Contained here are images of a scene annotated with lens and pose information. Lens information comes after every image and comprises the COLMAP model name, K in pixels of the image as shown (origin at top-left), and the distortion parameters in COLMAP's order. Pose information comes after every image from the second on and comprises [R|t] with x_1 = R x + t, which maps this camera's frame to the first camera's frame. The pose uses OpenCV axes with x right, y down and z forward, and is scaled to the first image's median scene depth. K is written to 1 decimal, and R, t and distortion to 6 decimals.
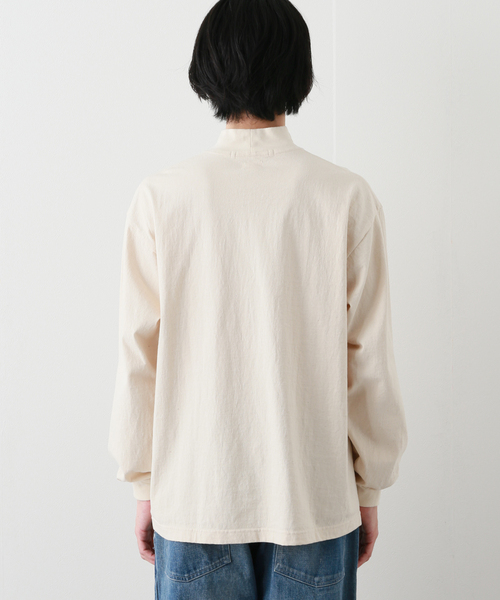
lens RADIAL K [[1303.6, 0, 250.7], [0, 1303.6, 299.6], [0, 0, 1]] dist [0.294170, 0.000000]
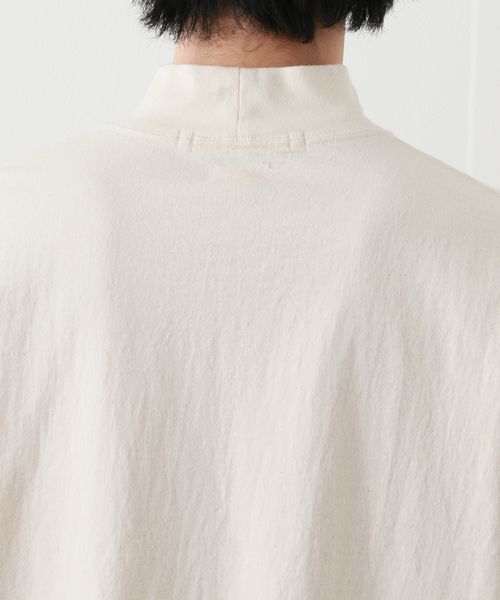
lens RADIAL K [[1303.6, 0, 248.3], [0, 1303.6, 300.2], [0, 0, 1]] dist [0.294170, 0.000000]
pose [[0.998128, 0.052388, -0.031543, 0.015960], [-0.052155, 0.998605, 0.008184, -0.073347], [0.031928, -0.006524, 0.999469, 0.664424]]
